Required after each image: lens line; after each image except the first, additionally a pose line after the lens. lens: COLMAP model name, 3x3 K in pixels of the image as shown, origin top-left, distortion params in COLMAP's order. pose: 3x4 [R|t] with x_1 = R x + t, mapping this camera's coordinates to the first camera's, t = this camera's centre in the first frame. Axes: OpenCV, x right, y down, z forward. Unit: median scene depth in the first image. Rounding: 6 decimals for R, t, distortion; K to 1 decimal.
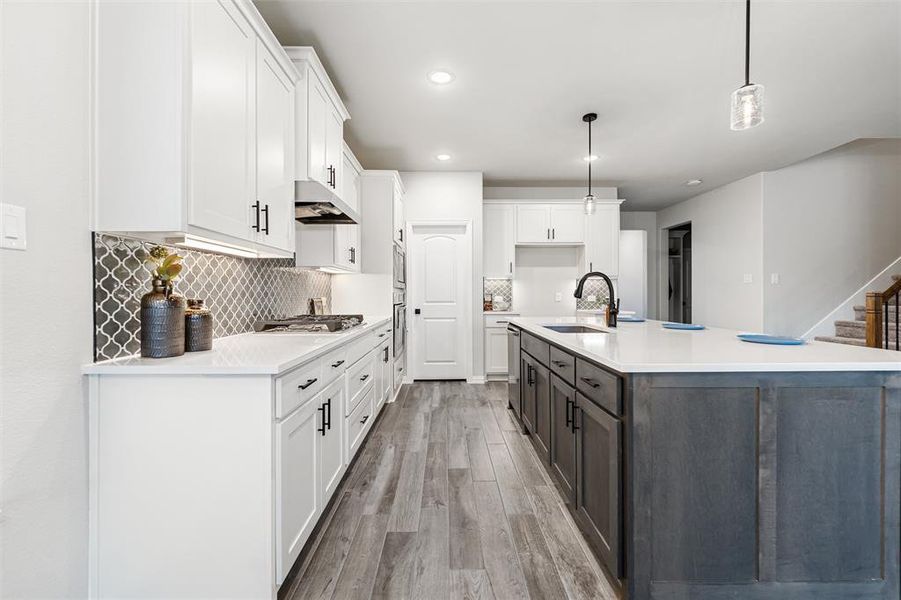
lens RADIAL K [[372.4, 0, 450.2], [0, 372.4, 296.3], [0, 0, 1]] dist [-0.003353, 0.000341]
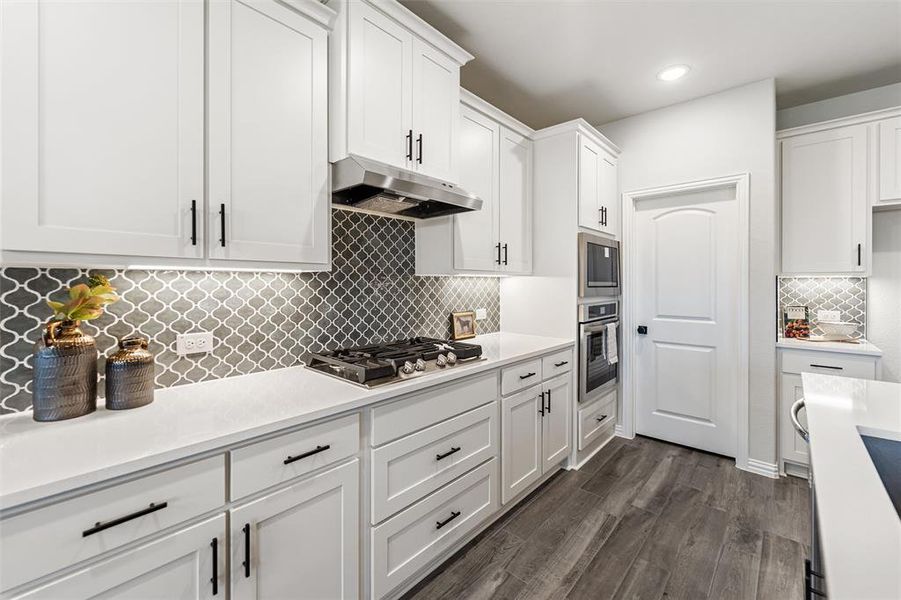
lens RADIAL K [[372.4, 0, 449.5], [0, 372.4, 283.5], [0, 0, 1]] dist [-0.003353, 0.000341]
pose [[0.729671, 0.003905, -0.683787, 0.129120], [-0.006744, 0.999976, -0.001485, -0.043347], [0.683765, 0.005696, 0.729680, 0.345727]]
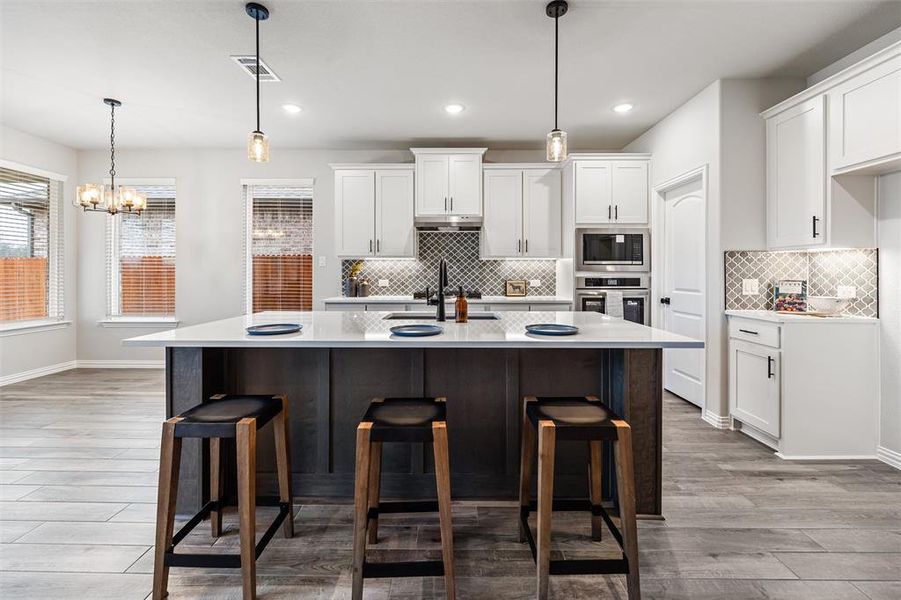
lens RADIAL K [[372.4, 0, 439.9], [0, 372.4, 273.3], [0, 0, 1]] dist [-0.003353, 0.000341]
pose [[-0.041126, 0.003484, -0.999148, 0.822221], [-0.007042, 0.999968, 0.003777, -0.018806], [0.999129, 0.007191, -0.041100, 0.657980]]
